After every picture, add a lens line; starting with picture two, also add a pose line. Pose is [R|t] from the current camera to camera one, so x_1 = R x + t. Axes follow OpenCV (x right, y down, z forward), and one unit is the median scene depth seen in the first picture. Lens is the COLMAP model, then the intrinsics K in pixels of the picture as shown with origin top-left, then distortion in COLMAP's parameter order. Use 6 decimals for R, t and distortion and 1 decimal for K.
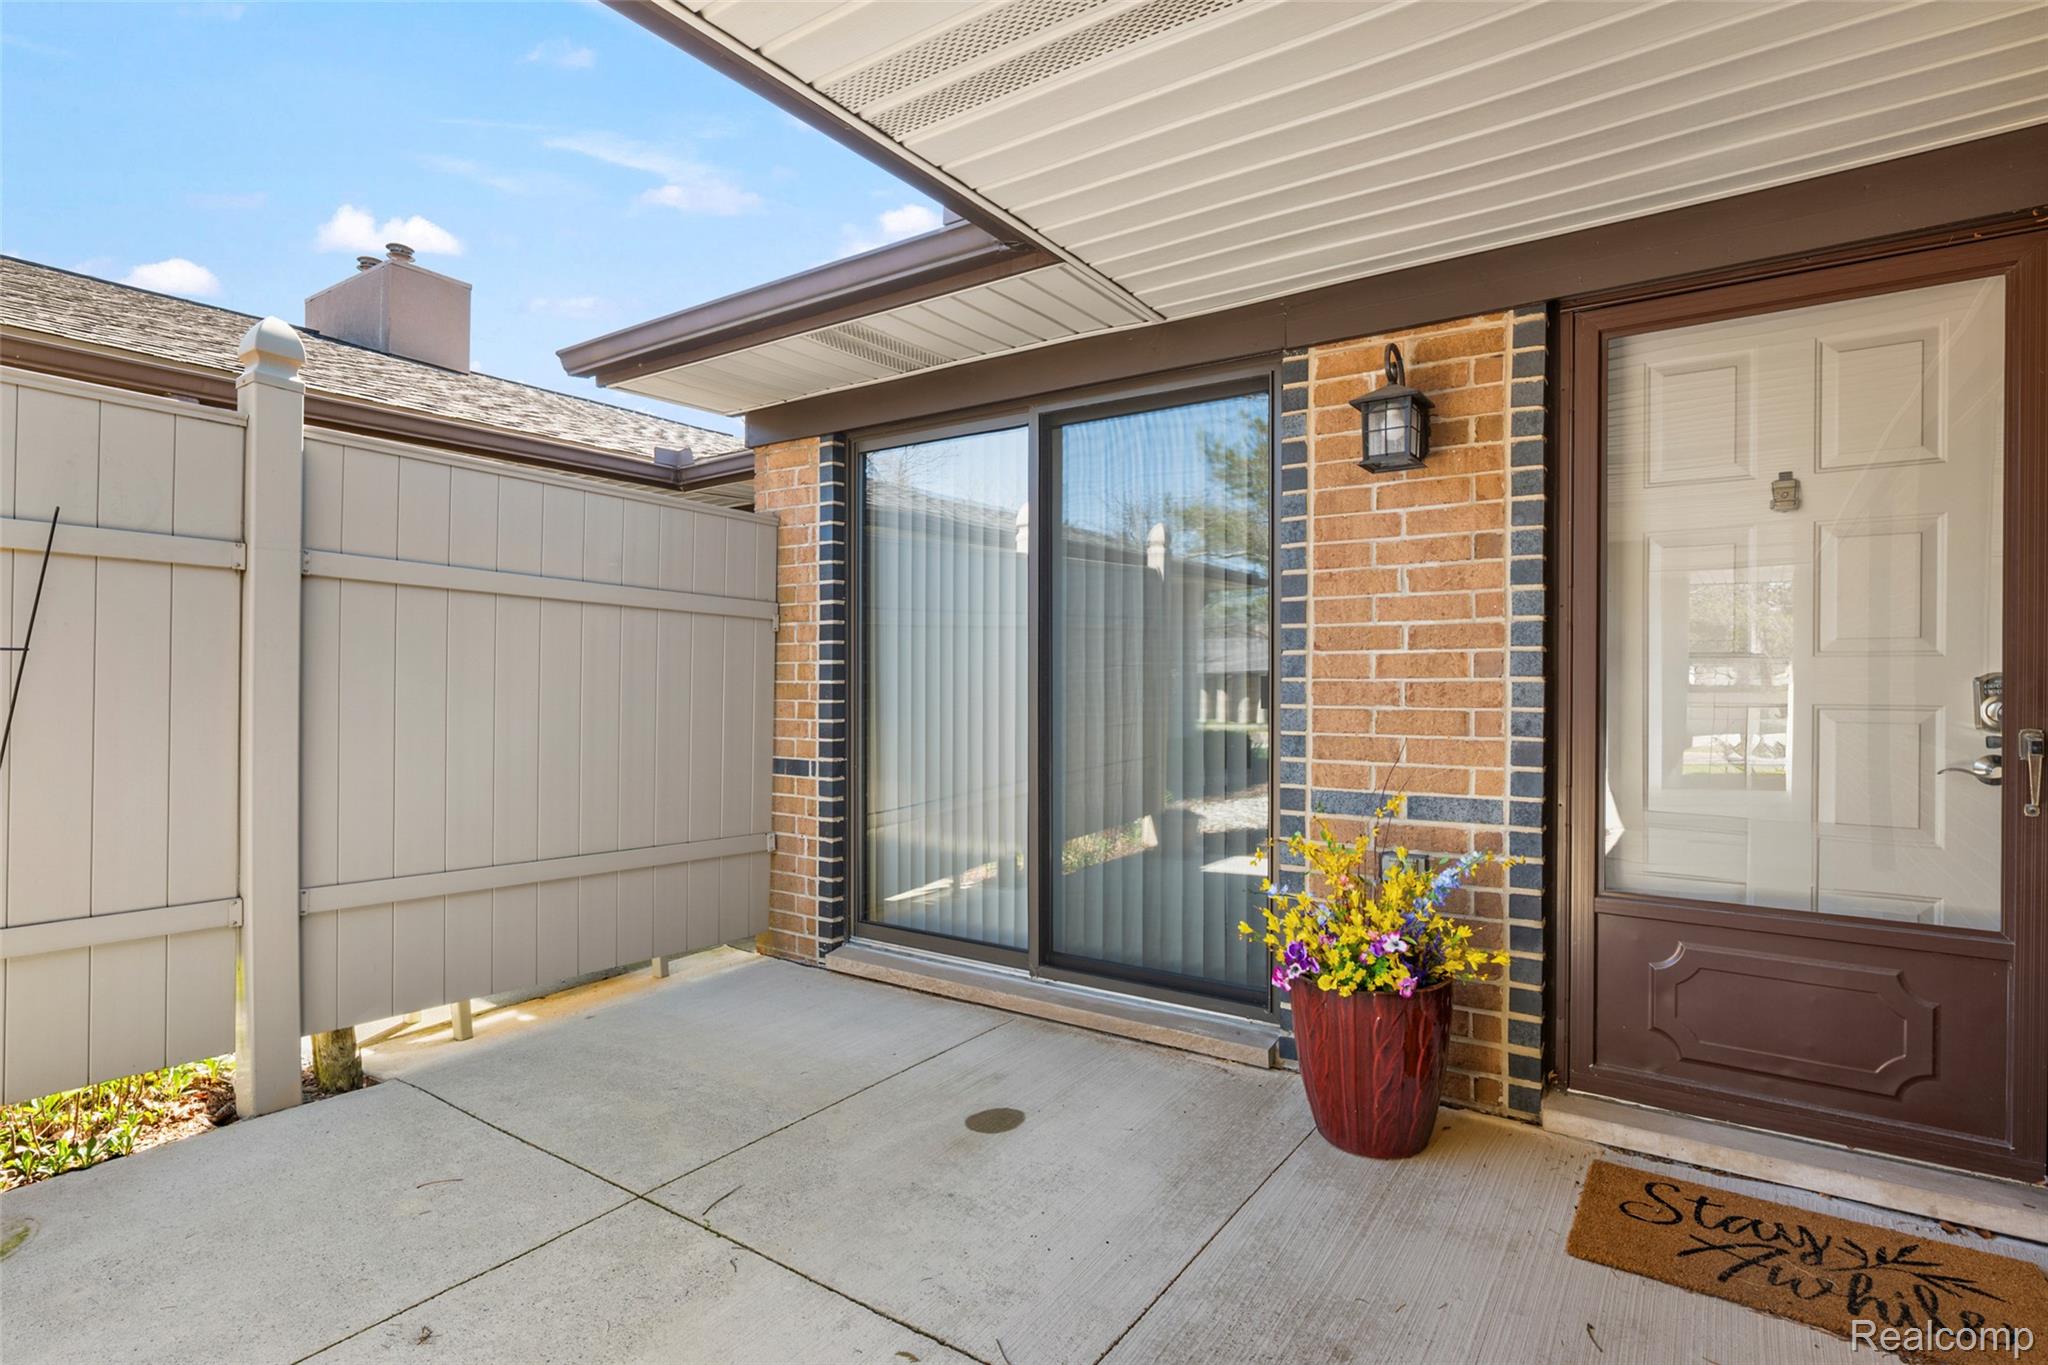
lens RADIAL K [[1060.5, 0, 1024.0], [0, 1060.5, 682.5], [0, 0, 1]] dist [0.001981, 0.000190]
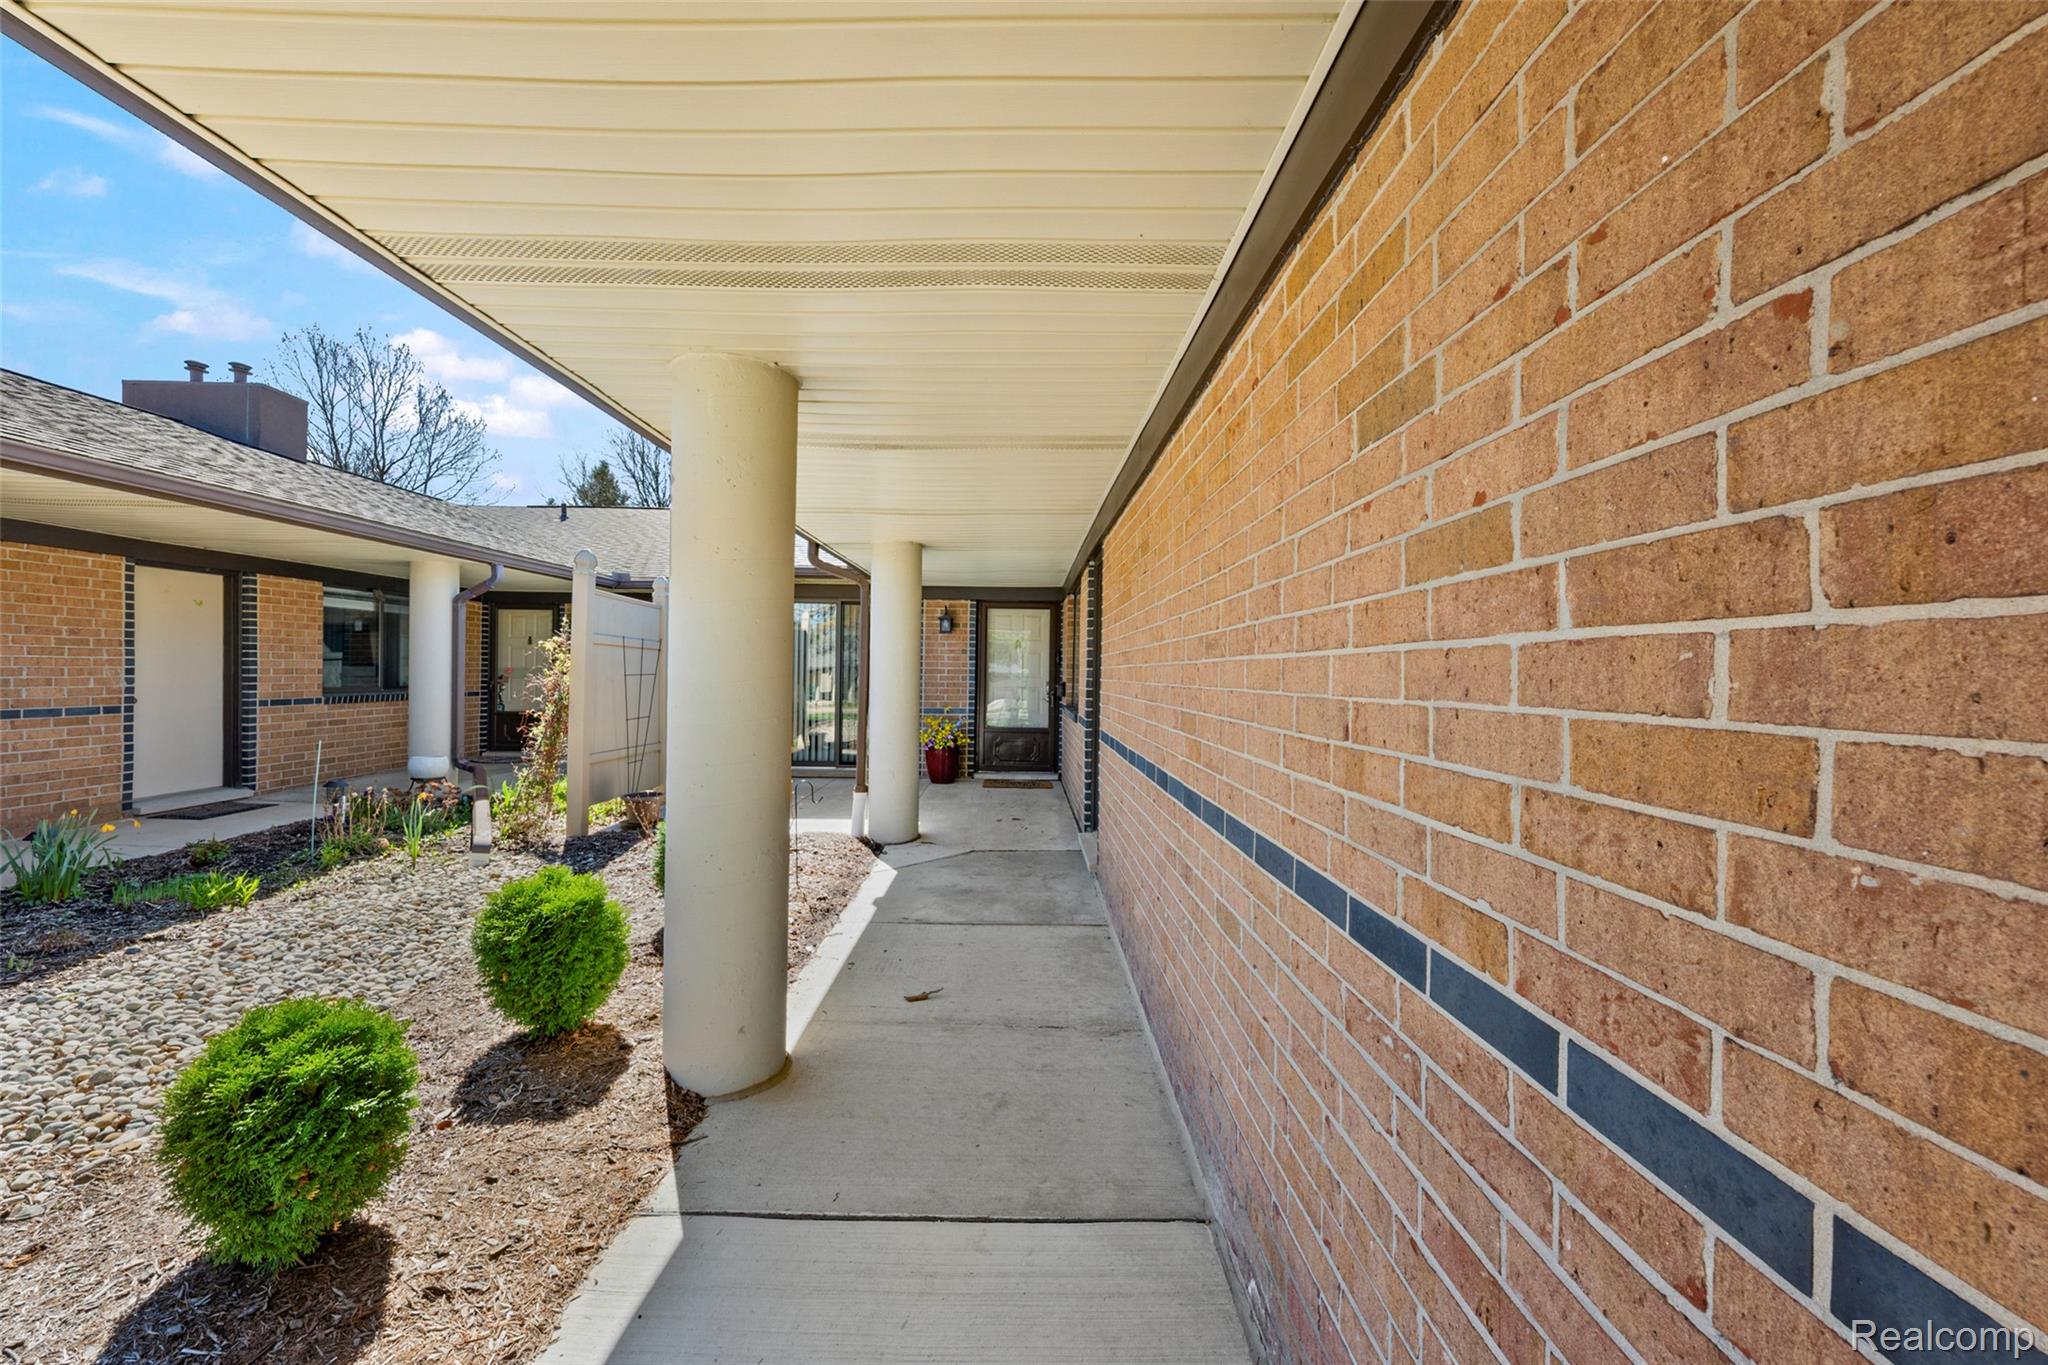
lens RADIAL K [[837.5, 0, 1031.4], [0, 837.5, 711.0], [0, 0, 1]] dist [-0.000036, 0.000020]
pose [[0.808467, -0.009182, 0.588470, -1.419231], [-0.004110, 0.999766, 0.021247, 0.046155], [-0.588527, -0.019596, 0.808240, -2.034967]]
